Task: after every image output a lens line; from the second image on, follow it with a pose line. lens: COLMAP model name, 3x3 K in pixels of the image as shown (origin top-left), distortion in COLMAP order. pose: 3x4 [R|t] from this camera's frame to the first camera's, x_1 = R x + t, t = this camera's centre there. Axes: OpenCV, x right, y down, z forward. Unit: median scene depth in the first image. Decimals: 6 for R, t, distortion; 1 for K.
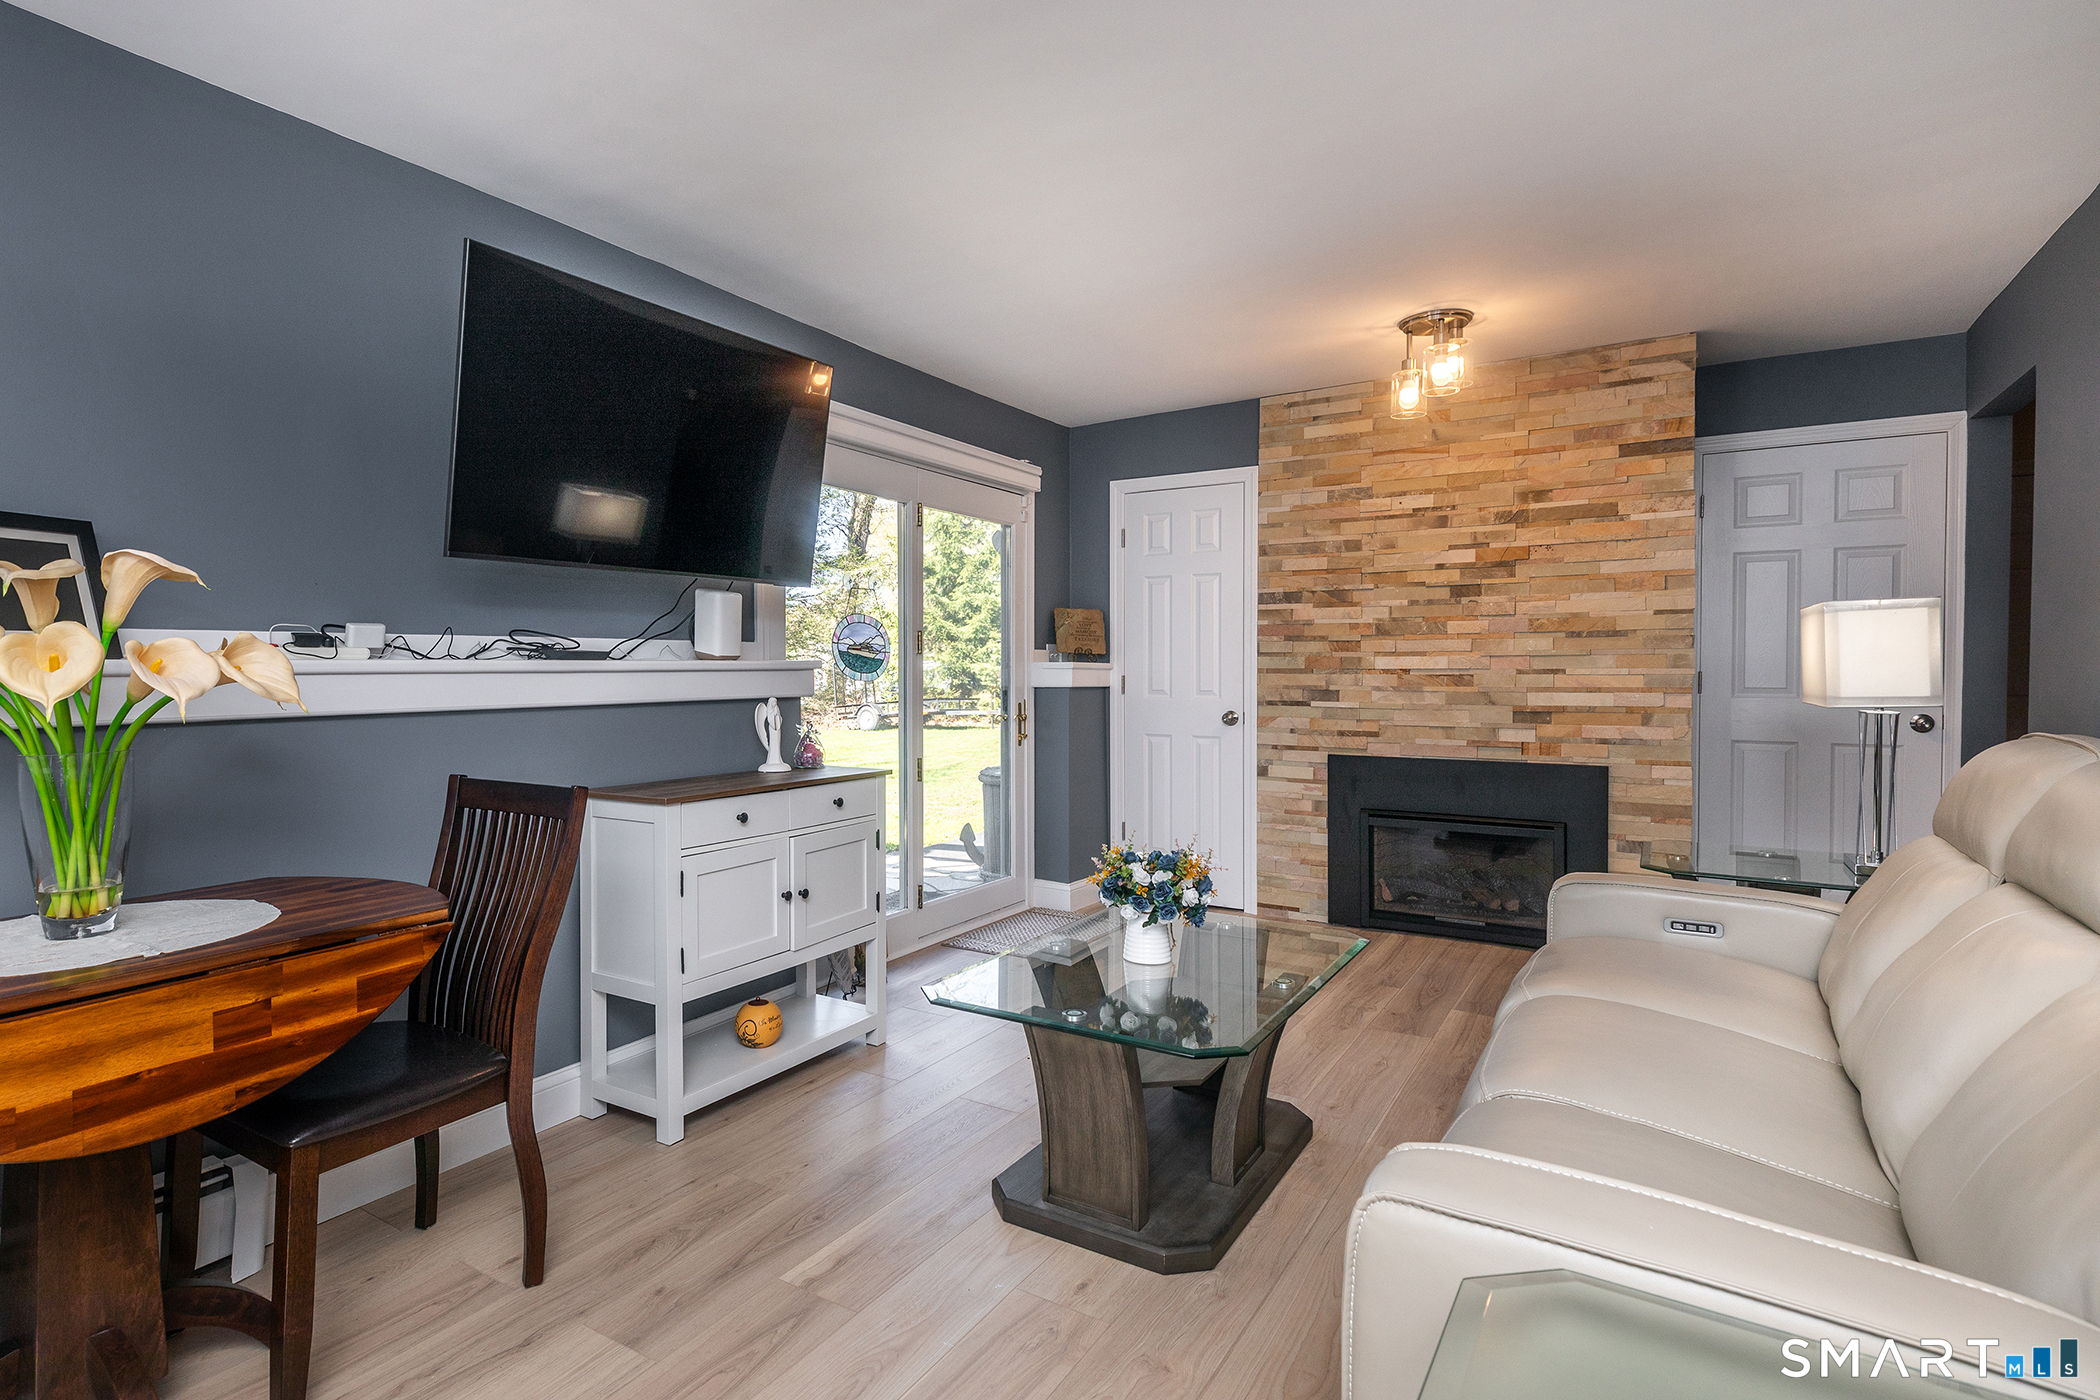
lens RADIAL K [[944.8, 0, 1065.2], [0, 944.8, 674.7], [0, 0, 1]] dist [-0.000735, -0.000192]
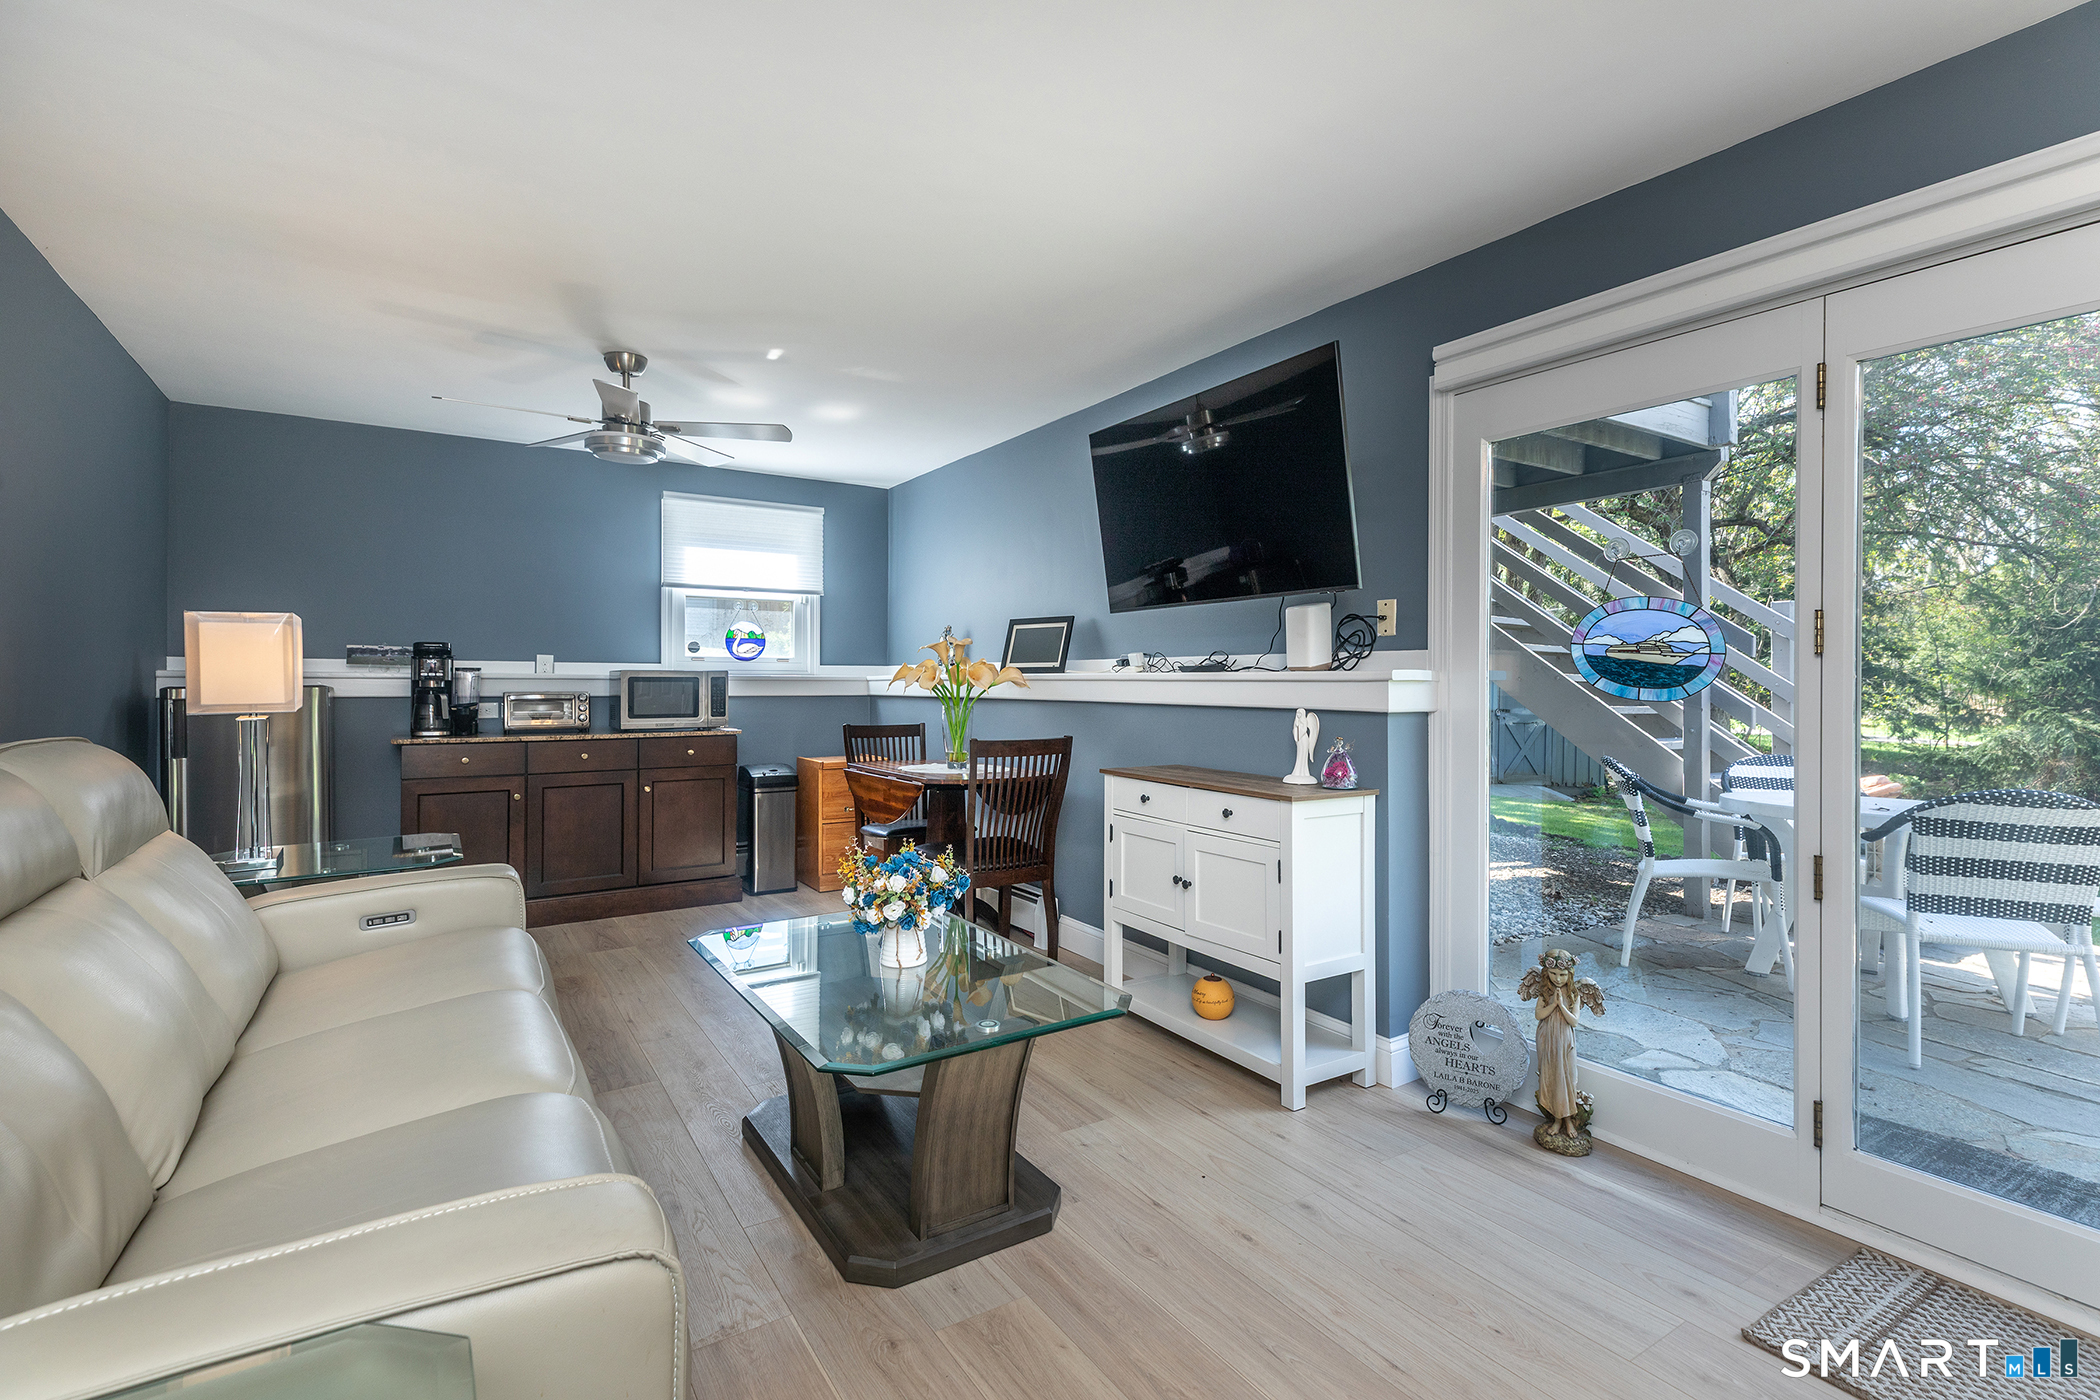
lens RADIAL K [[975.0, 0, 1043.4], [0, 975.0, 682.8], [0, 0, 1]] dist [-0.000168, -0.000105]
pose [[-0.423864, -0.000359, -0.905726, 0.756981], [-0.016193, 0.999843, 0.007181, -0.006455], [0.905581, 0.017710, -0.423803, 1.229307]]
